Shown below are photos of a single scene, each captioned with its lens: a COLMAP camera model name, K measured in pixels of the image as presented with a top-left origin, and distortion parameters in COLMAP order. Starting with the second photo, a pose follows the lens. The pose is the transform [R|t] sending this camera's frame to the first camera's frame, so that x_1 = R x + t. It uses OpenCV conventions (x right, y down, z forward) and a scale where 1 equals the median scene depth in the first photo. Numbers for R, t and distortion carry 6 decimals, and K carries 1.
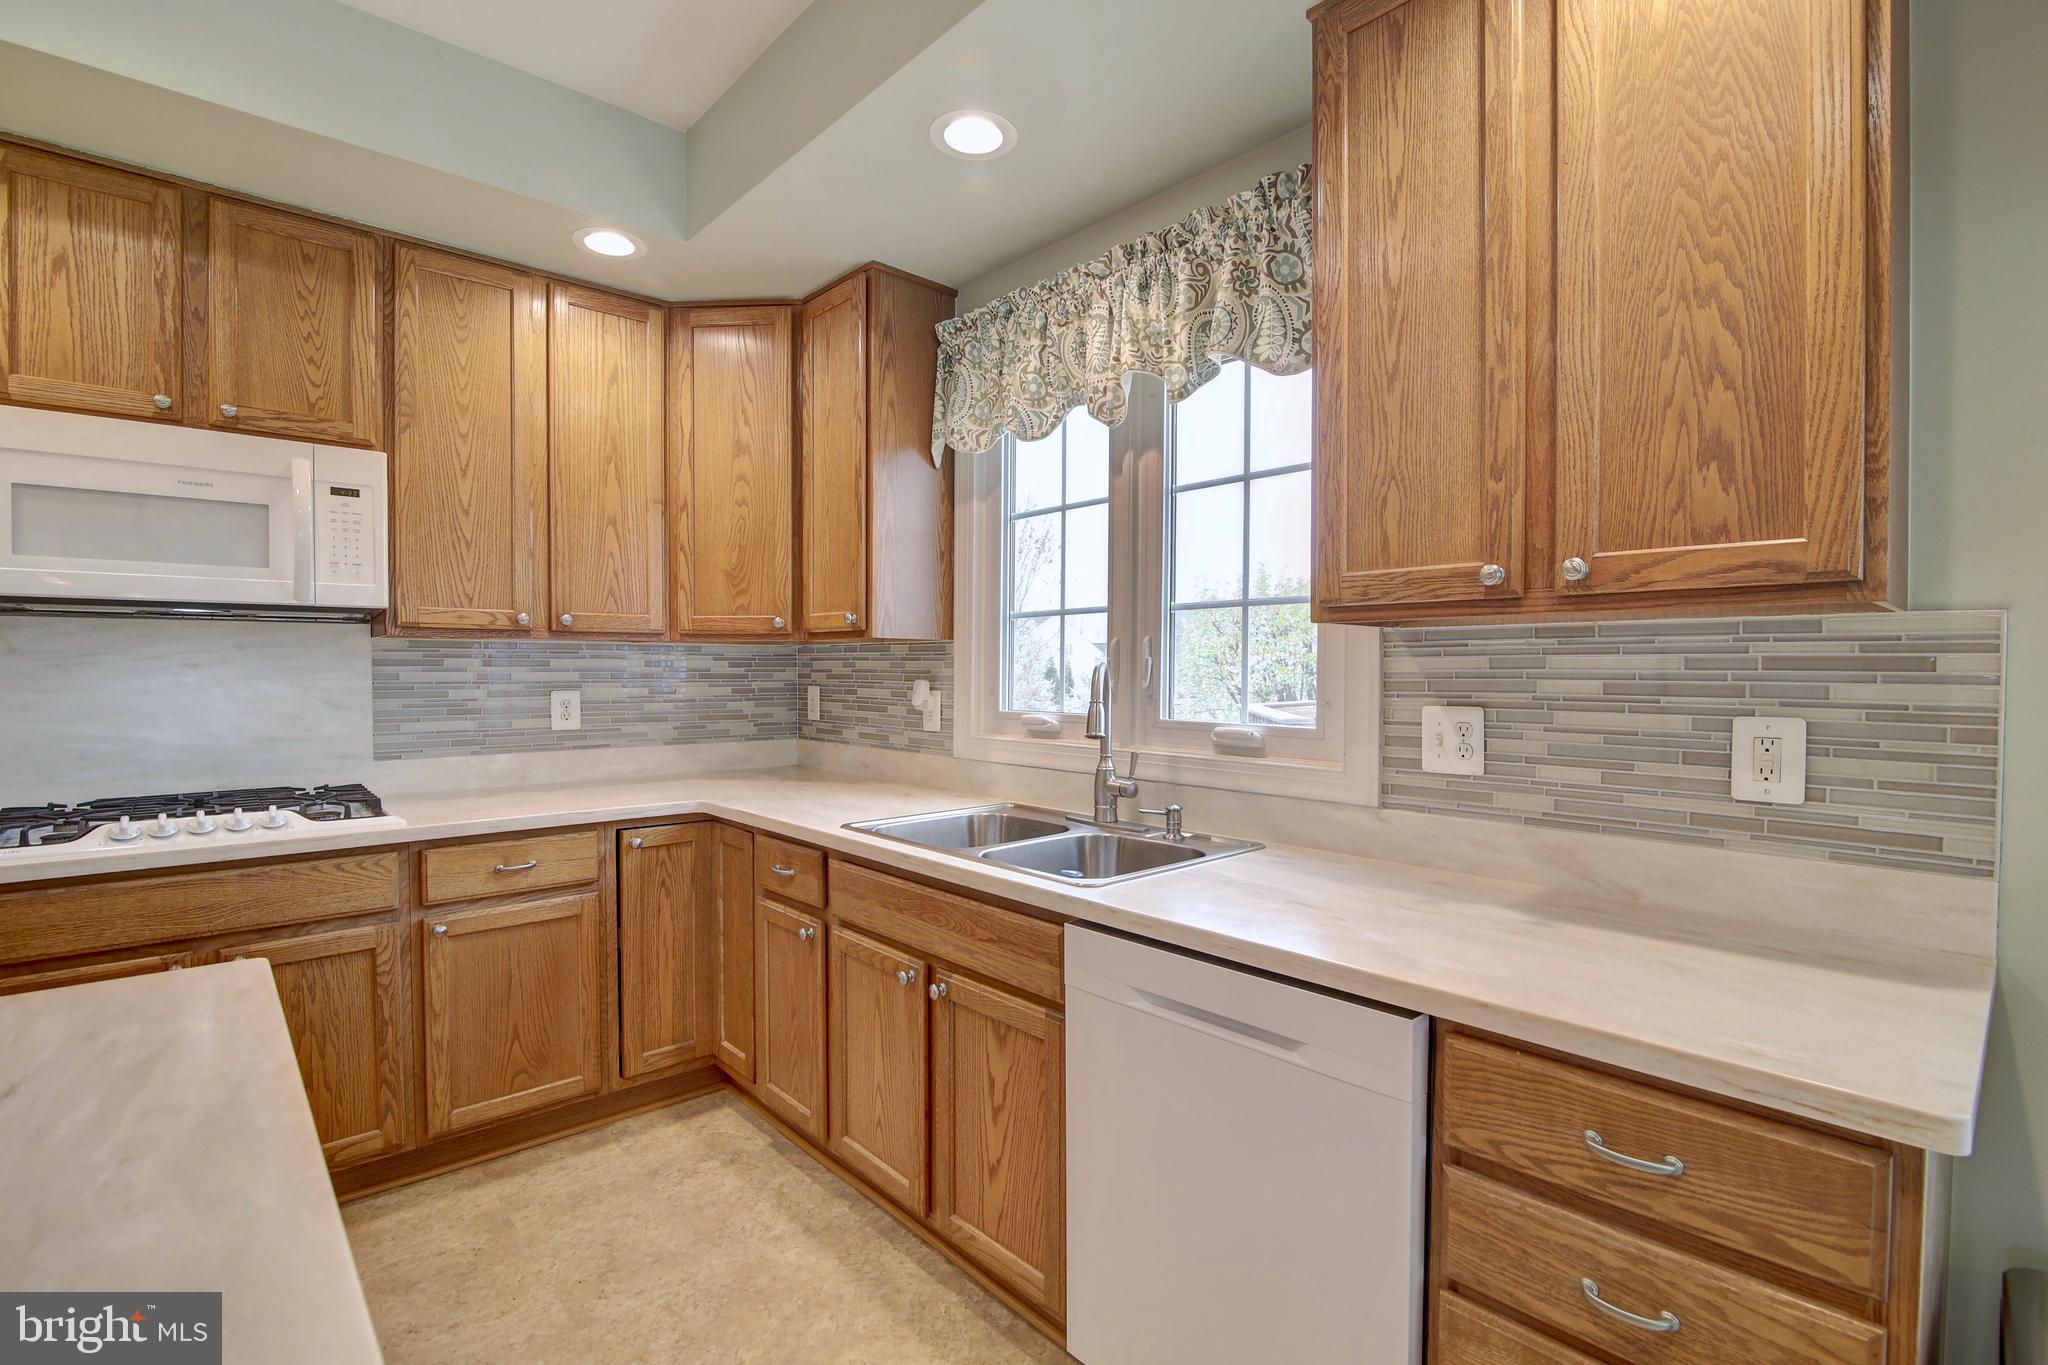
lens RADIAL K [[939.9, 0, 1026.8], [0, 939.9, 687.8], [0, 0, 1]] dist [-0.019618, 0.000820]
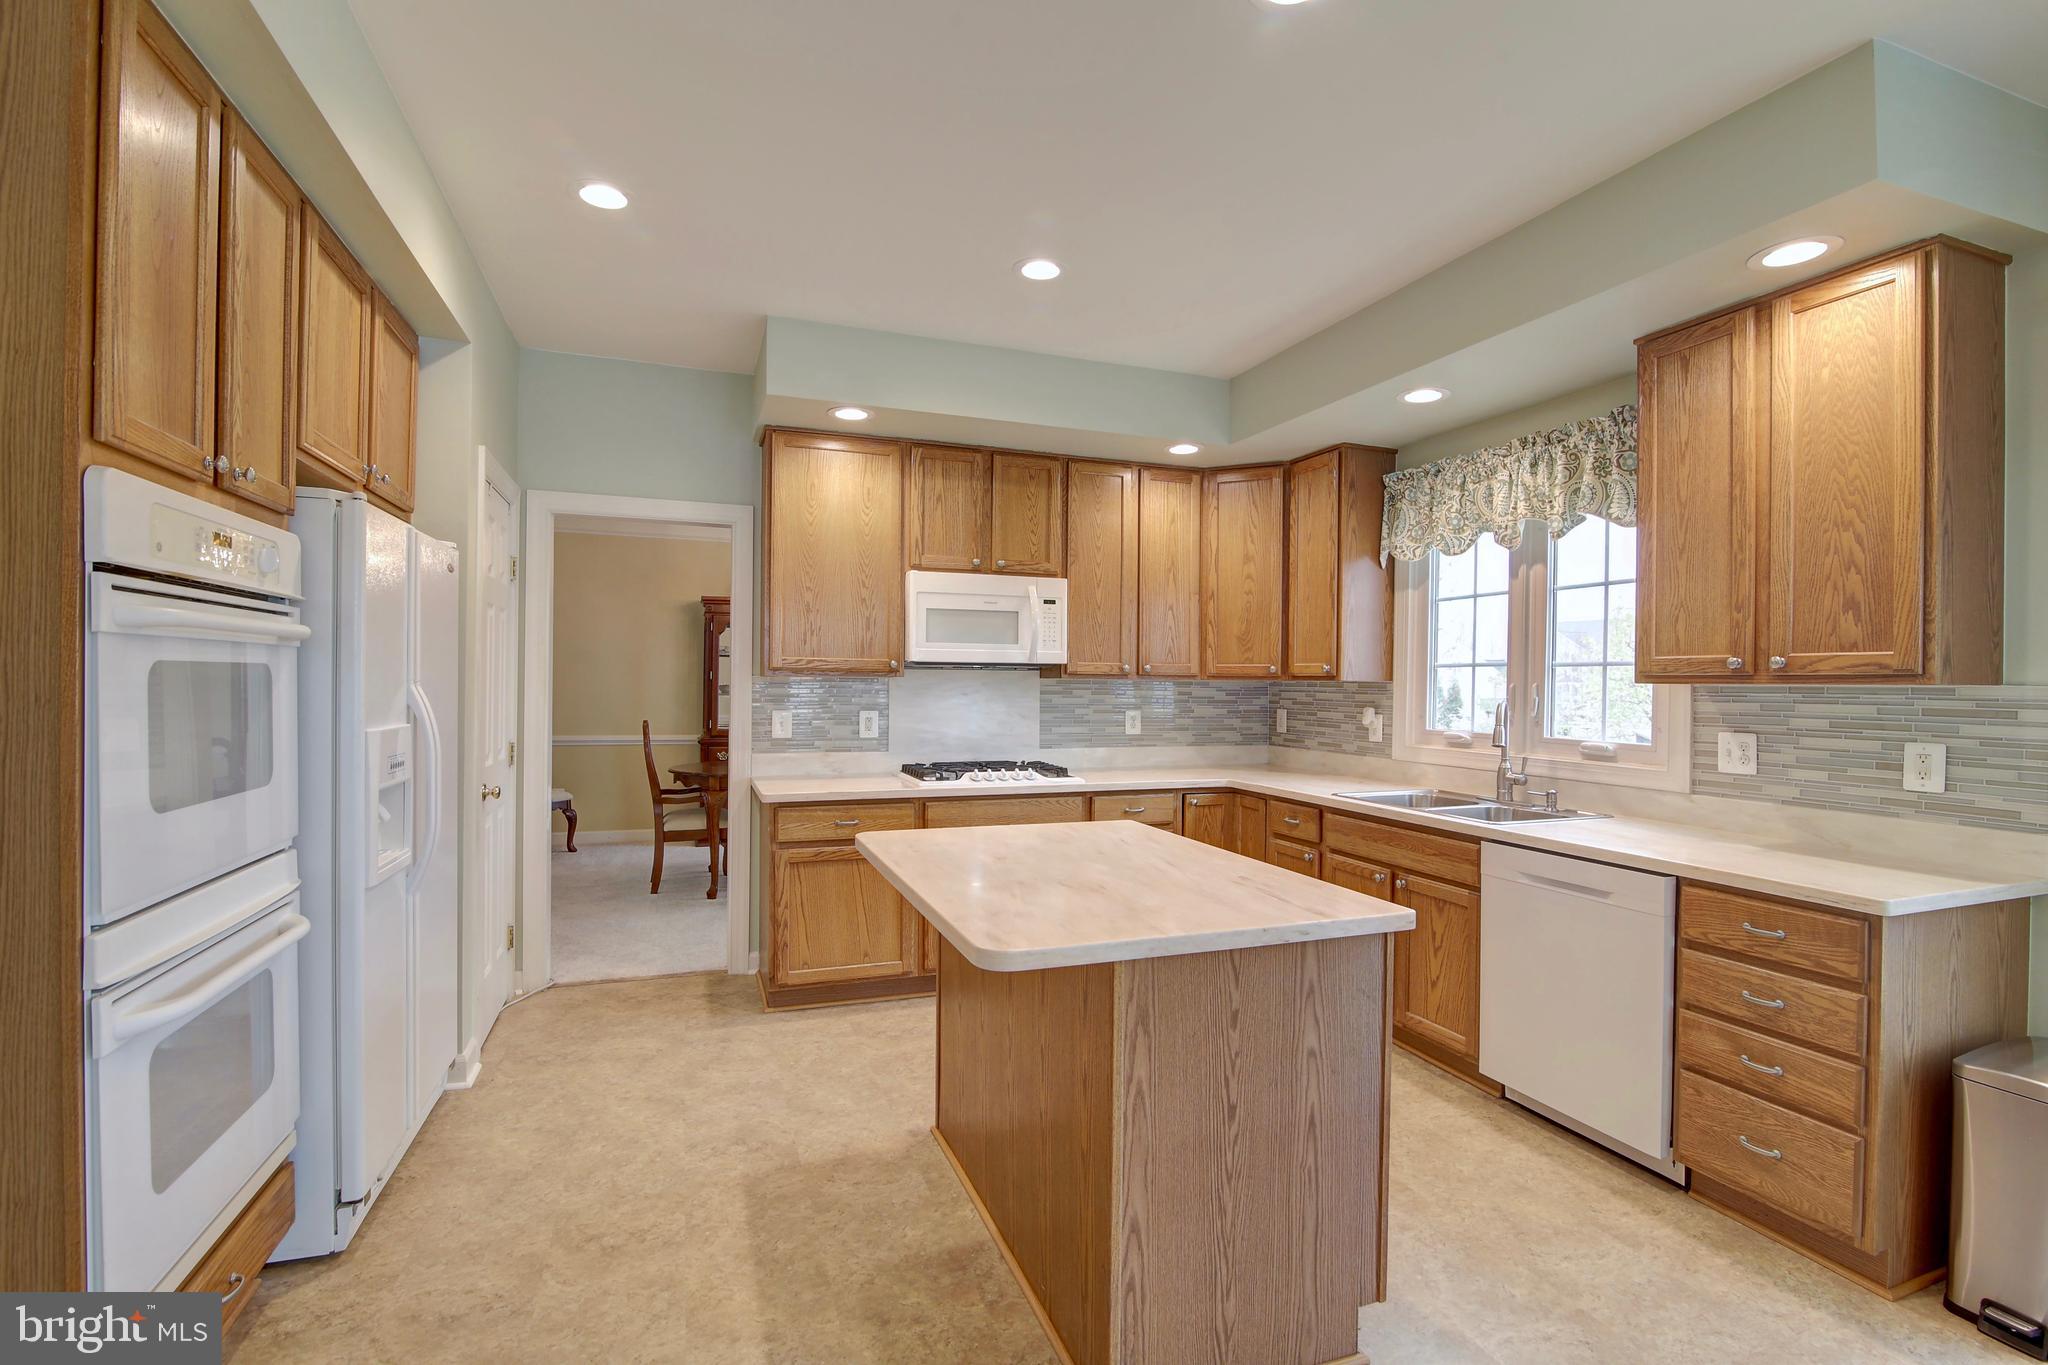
lens RADIAL K [[939.9, 0, 1026.8], [0, 939.9, 687.8], [0, 0, 1]] dist [-0.019618, 0.000820]
pose [[0.926704, 0.009501, -0.375671, -0.074870], [-0.015915, 0.999776, -0.013975, -0.013381], [0.375454, 0.018930, 0.926648, -0.795935]]
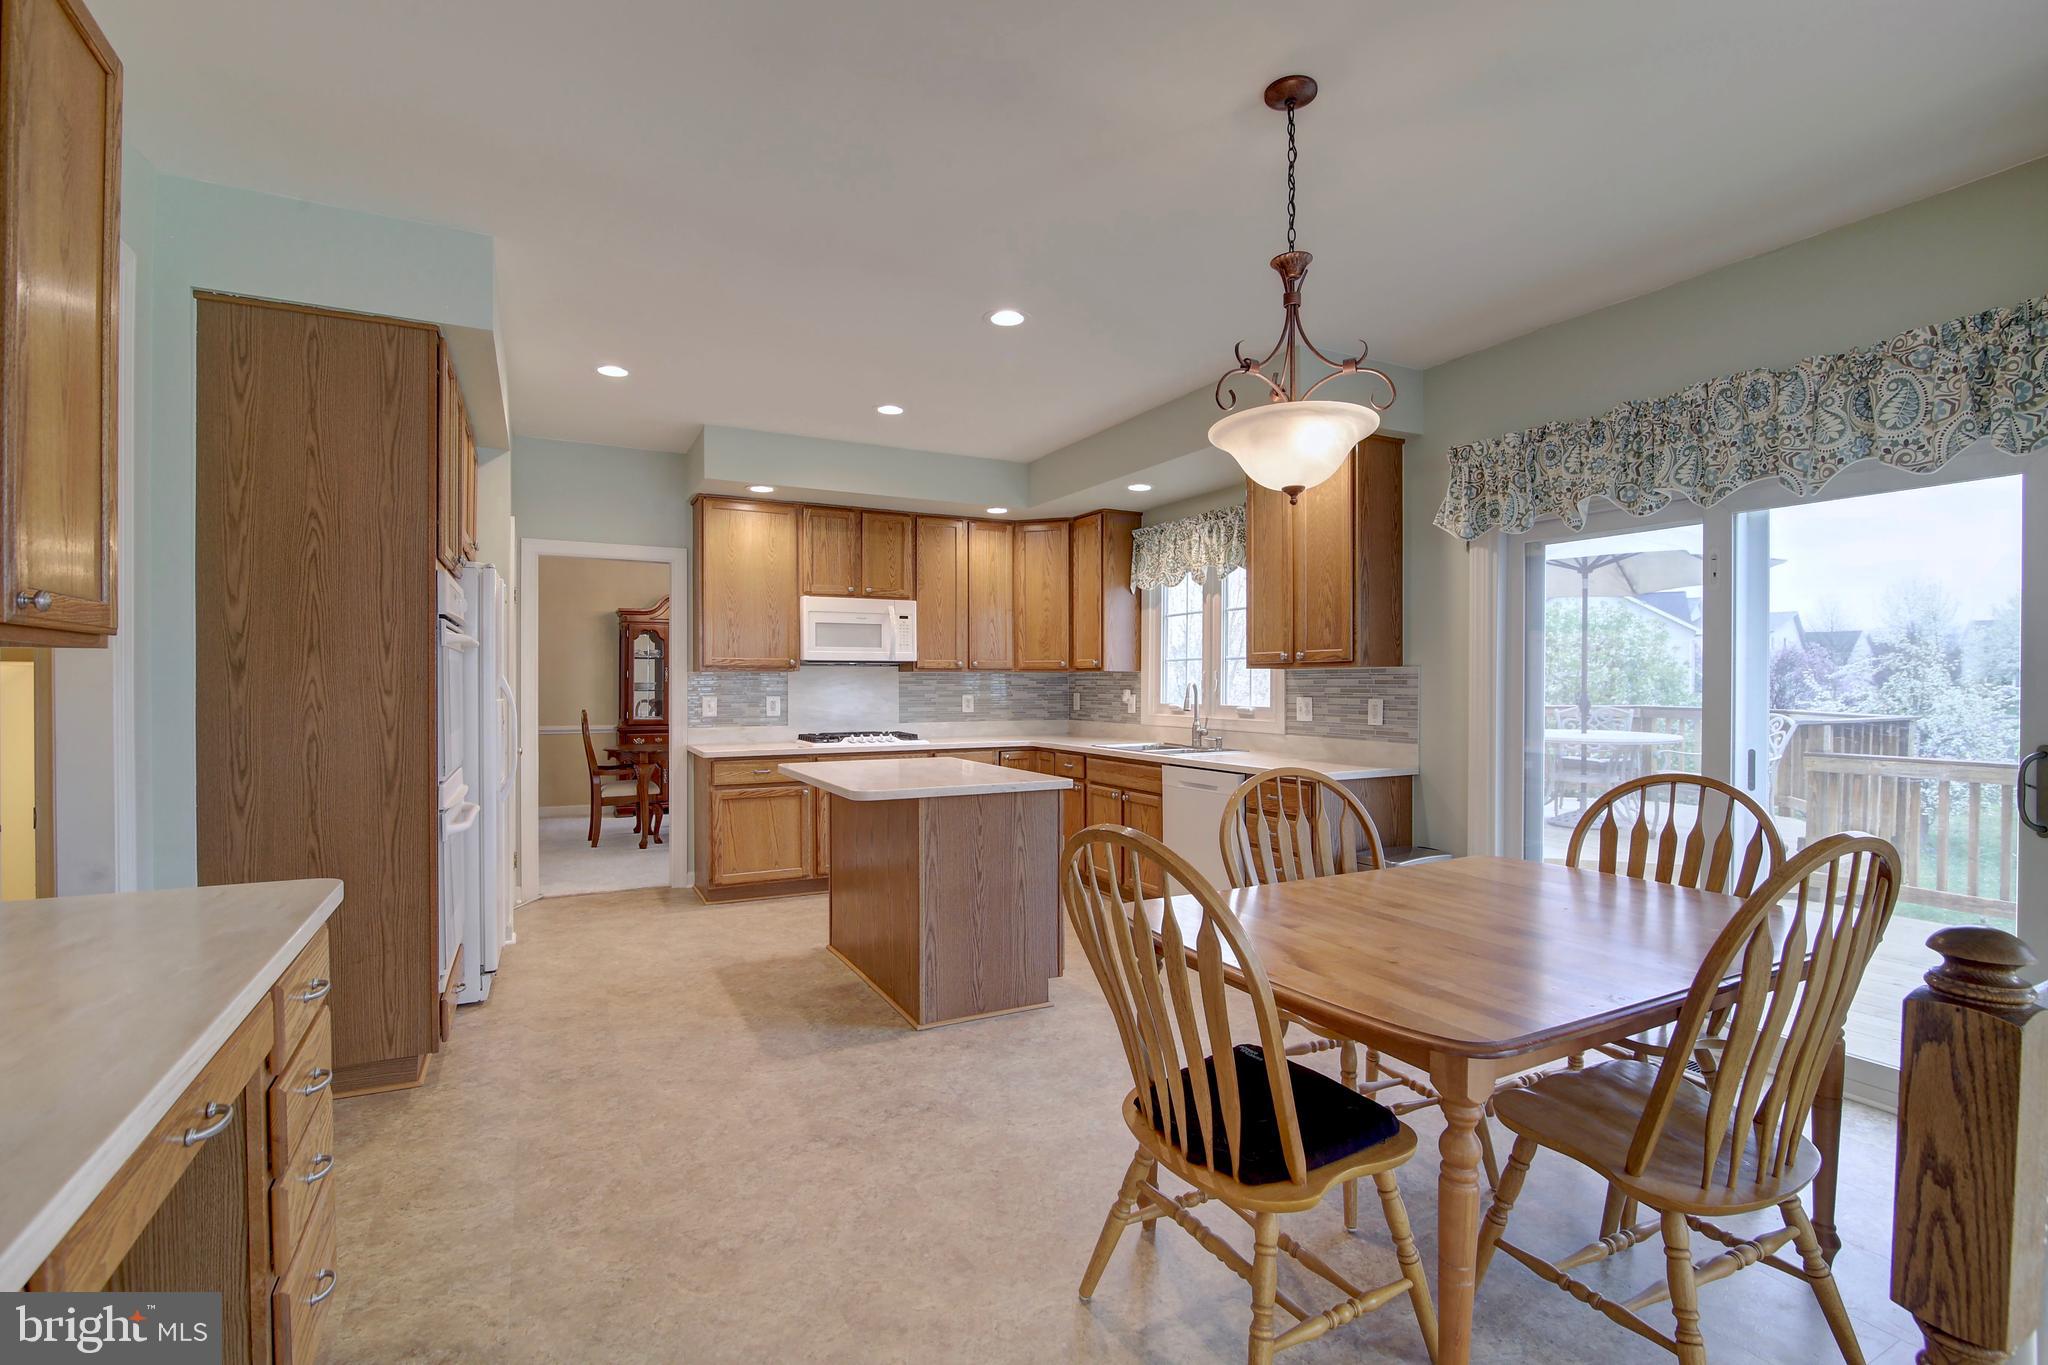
lens RADIAL K [[939.9, 0, 1026.8], [0, 939.9, 687.8], [0, 0, 1]] dist [-0.019618, 0.000820]
pose [[0.967344, -0.001854, -0.253460, 0.287809], [-0.002303, 0.999868, -0.016104, 0.031276], [0.253456, 0.016162, 0.967212, -1.557729]]
